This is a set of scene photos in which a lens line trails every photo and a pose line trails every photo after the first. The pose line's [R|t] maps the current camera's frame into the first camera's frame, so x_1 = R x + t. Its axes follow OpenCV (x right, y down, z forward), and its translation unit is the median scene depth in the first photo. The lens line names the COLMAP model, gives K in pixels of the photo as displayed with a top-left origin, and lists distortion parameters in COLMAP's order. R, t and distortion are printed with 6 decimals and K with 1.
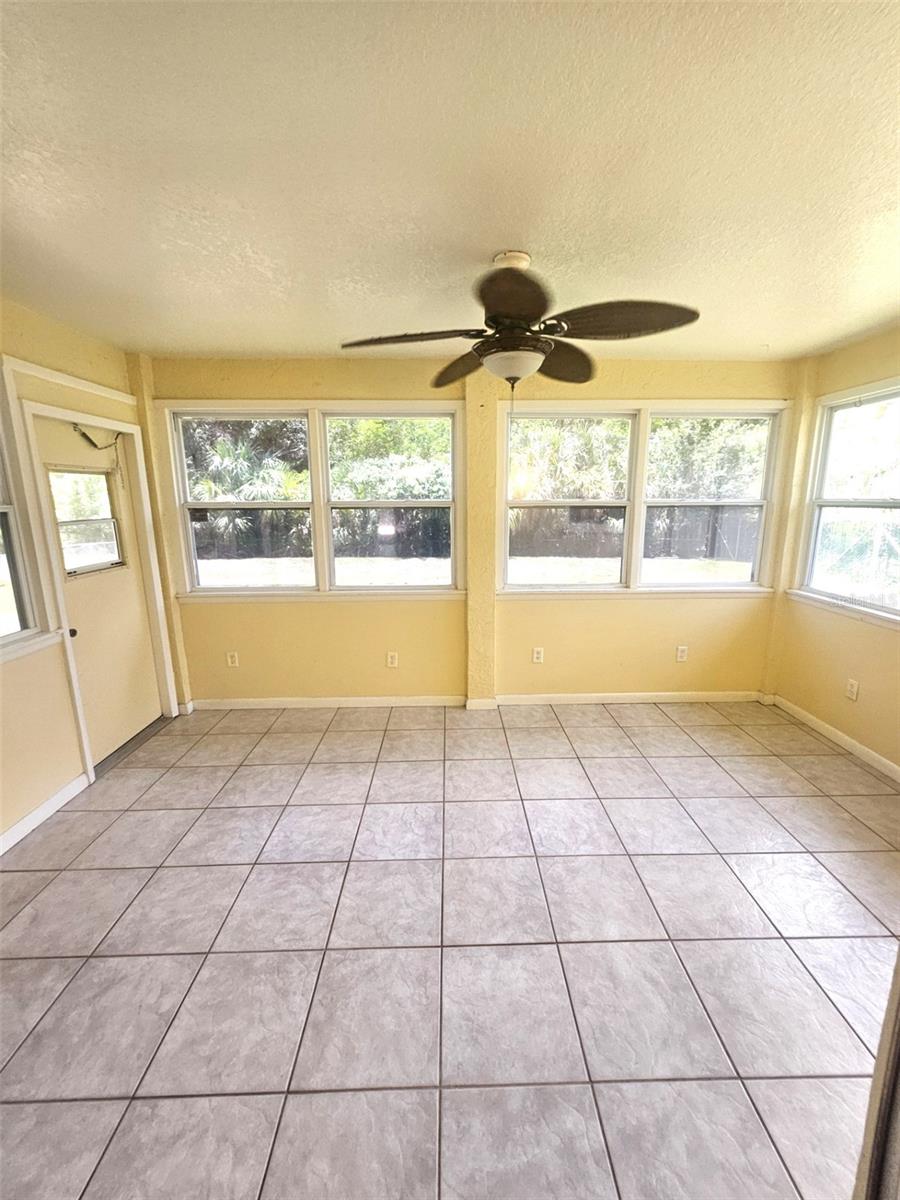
lens RADIAL K [[475.7, 0, 467.9], [0, 475.7, 594.5], [0, 0, 1]] dist [-0.004296, 0.001399]
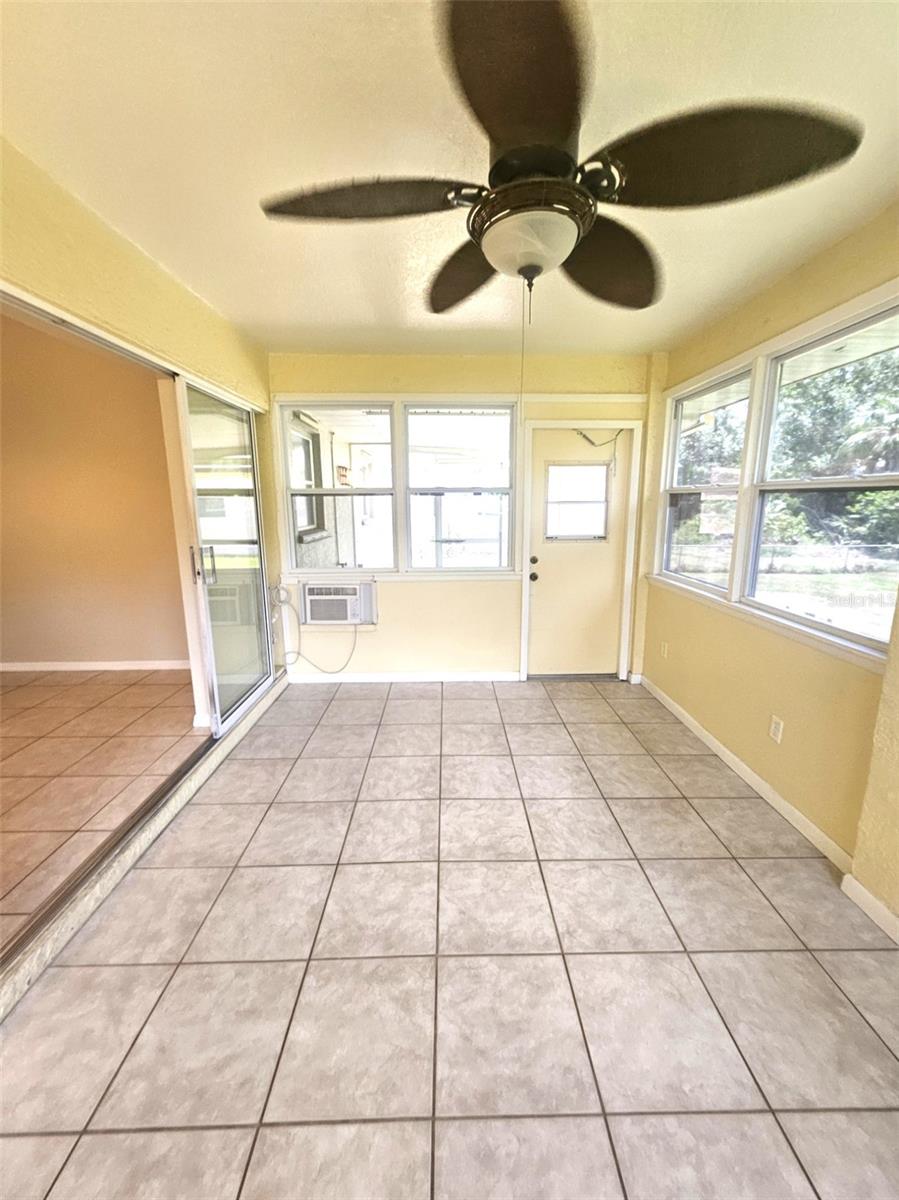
lens RADIAL K [[475.7, 0, 452.8], [0, 475.7, 594.6], [0, 0, 1]] dist [-0.004296, 0.001399]
pose [[-0.019879, 0.197171, -0.980168, 0.531074], [-0.196974, 0.960375, 0.197184, -0.092541], [0.980207, 0.196987, 0.019747, 0.637720]]
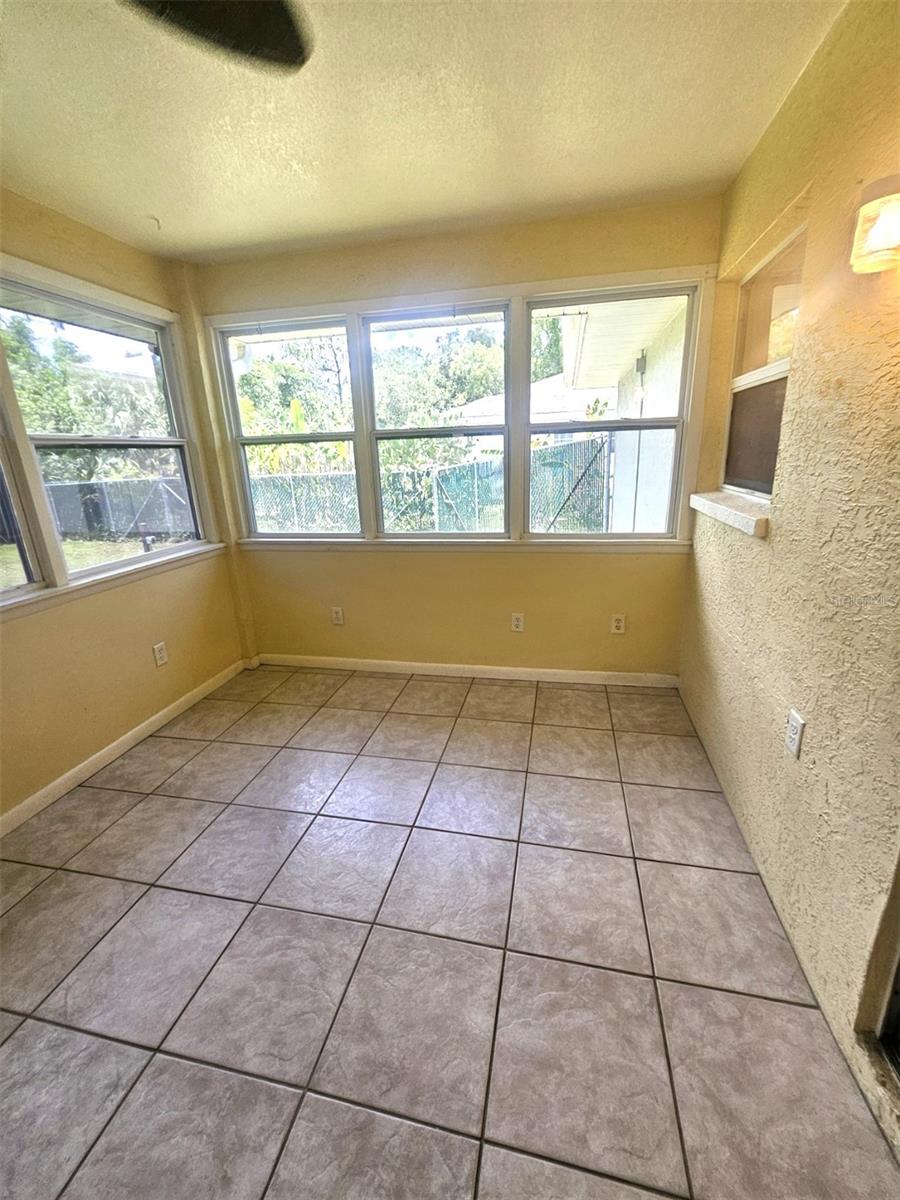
lens RADIAL K [[475.7, 0, 454.5], [0, 475.7, 591.2], [0, 0, 1]] dist [-0.004296, 0.001399]
pose [[0.249518, -0.279596, 0.927128, -0.104086], [0.225728, 0.947830, 0.225089, -0.034881], [-0.941694, 0.153115, 0.299613, 0.428886]]
